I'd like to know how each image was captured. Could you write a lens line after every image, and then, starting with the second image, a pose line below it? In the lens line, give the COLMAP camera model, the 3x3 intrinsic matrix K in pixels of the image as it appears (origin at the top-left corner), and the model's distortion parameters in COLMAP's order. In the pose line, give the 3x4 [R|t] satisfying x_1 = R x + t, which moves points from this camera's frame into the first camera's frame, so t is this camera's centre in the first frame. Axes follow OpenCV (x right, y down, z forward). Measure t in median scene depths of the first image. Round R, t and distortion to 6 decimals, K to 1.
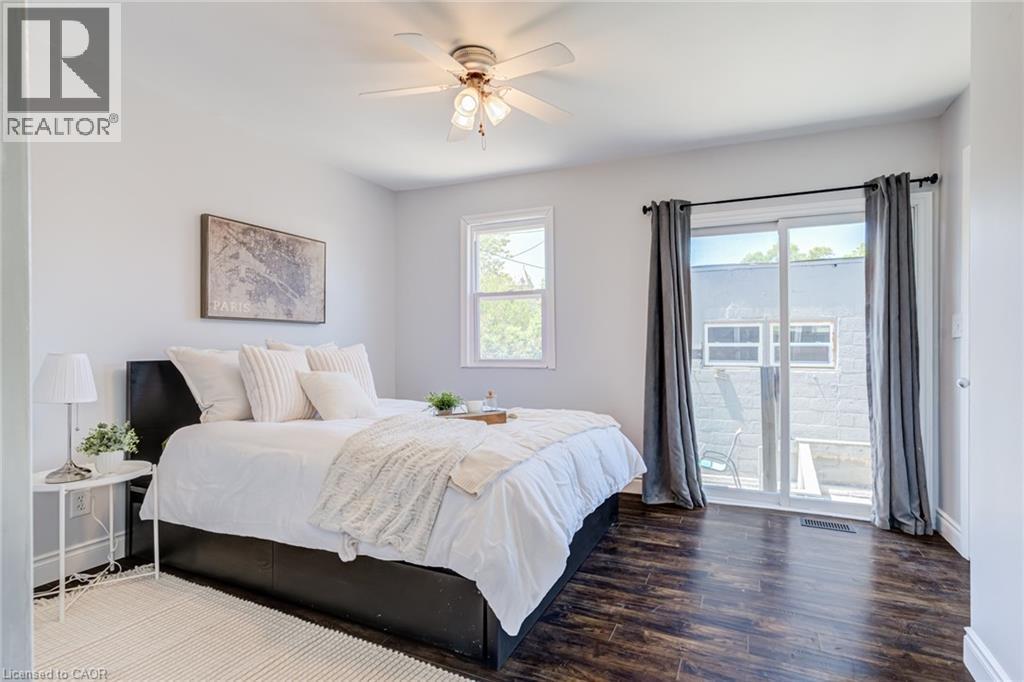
lens RADIAL K [[504.1, 0, 510.8], [0, 504.1, 344.2], [0, 0, 1]] dist [-0.003289, -0.000335]
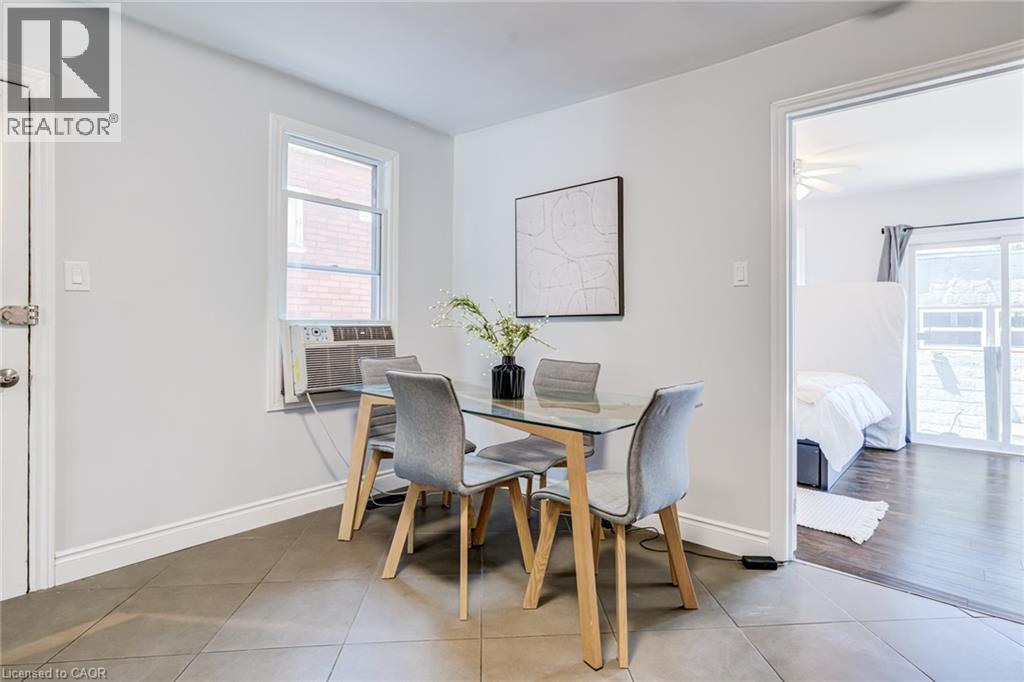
lens RADIAL K [[504.1, 0, 520.9], [0, 504.1, 318.1], [0, 0, 1]] dist [-0.003289, -0.000335]
pose [[0.960217, 0.005469, -0.279202, -0.211371], [-0.009172, 0.999886, -0.011960, -0.002907], [0.279105, 0.014045, 0.960158, -0.421327]]
